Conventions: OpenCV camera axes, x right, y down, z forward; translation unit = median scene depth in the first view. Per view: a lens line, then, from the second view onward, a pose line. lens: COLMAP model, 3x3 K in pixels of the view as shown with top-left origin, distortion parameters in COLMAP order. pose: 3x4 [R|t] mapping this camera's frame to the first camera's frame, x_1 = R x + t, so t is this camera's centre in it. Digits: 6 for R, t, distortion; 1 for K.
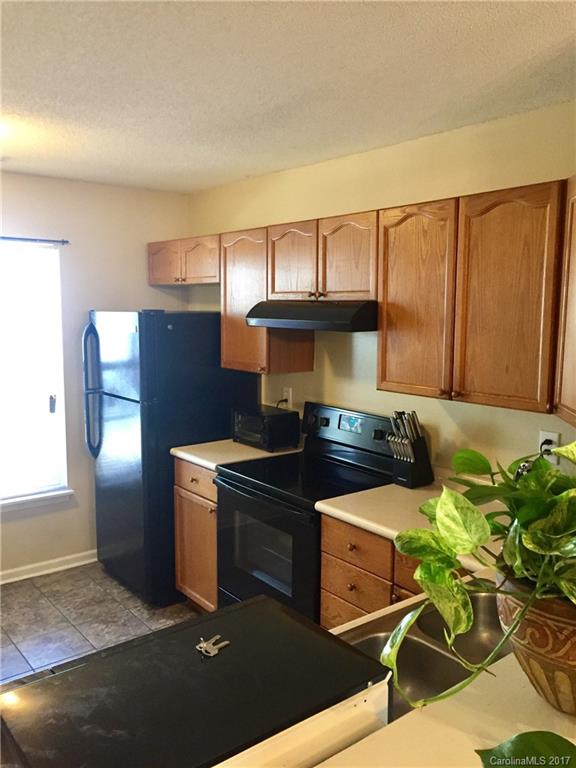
lens RADIAL K [[669.1, 0, 327.7], [0, 669.1, 386.0], [0, 0, 1]] dist [0.077624, -0.104221]
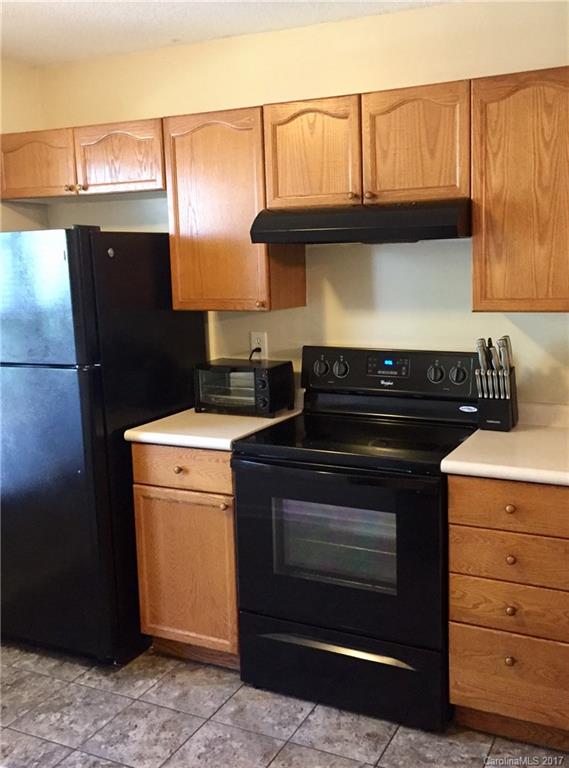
lens RADIAL K [[798.9, 0, 322.7], [0, 798.9, 359.4], [0, 0, 1]] dist [0.058491, 0.000000]
pose [[0.903299, -0.092598, 0.418900, -0.413474], [0.089519, 0.995618, 0.027047, 0.017123], [-0.419569, 0.013068, 0.907629, 0.187817]]
